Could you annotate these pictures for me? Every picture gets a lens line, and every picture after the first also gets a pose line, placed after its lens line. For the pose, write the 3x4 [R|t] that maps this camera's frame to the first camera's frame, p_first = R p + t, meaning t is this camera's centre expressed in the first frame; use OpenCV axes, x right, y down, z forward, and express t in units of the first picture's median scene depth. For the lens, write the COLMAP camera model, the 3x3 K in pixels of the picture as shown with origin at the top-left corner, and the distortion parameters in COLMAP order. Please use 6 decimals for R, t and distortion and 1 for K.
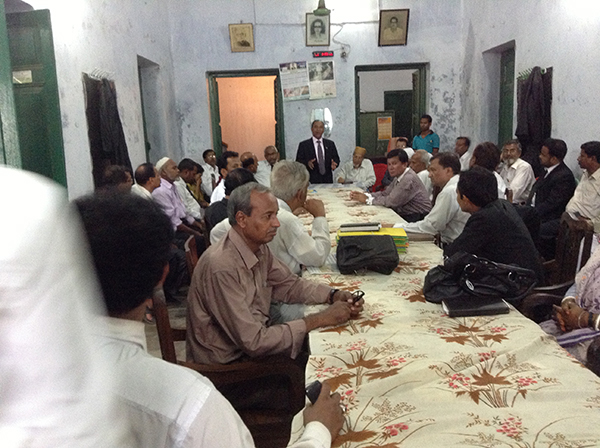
lens RADIAL K [[546.8, 0, 300.0], [0, 546.8, 224.0], [0, 0, 1]] dist [0.102261, -0.202235]
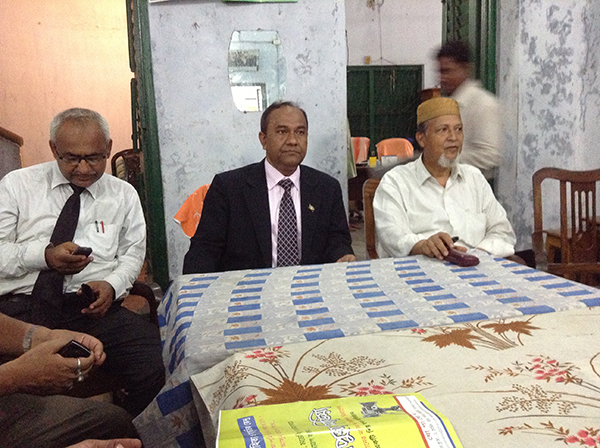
lens RADIAL K [[546.8, 0, 300.0], [0, 546.8, 224.0], [0, 0, 1]] dist [0.102261, -0.202235]
pose [[0.976473, -0.024941, 0.214191, -0.016145], [0.033308, 0.998813, -0.035546, -0.069615], [-0.213050, 0.041844, 0.976145, 0.663621]]
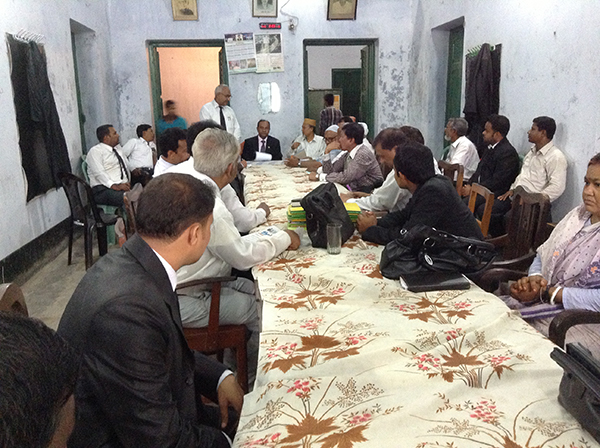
lens RADIAL K [[546.8, 0, 300.0], [0, 546.8, 224.0], [0, 0, 1]] dist [0.102261, -0.202235]
pose [[0.995146, -0.000747, 0.098408, -0.001806], [-0.002548, 0.999440, 0.033354, 0.005482], [-0.098378, -0.033442, 0.994587, 0.024665]]
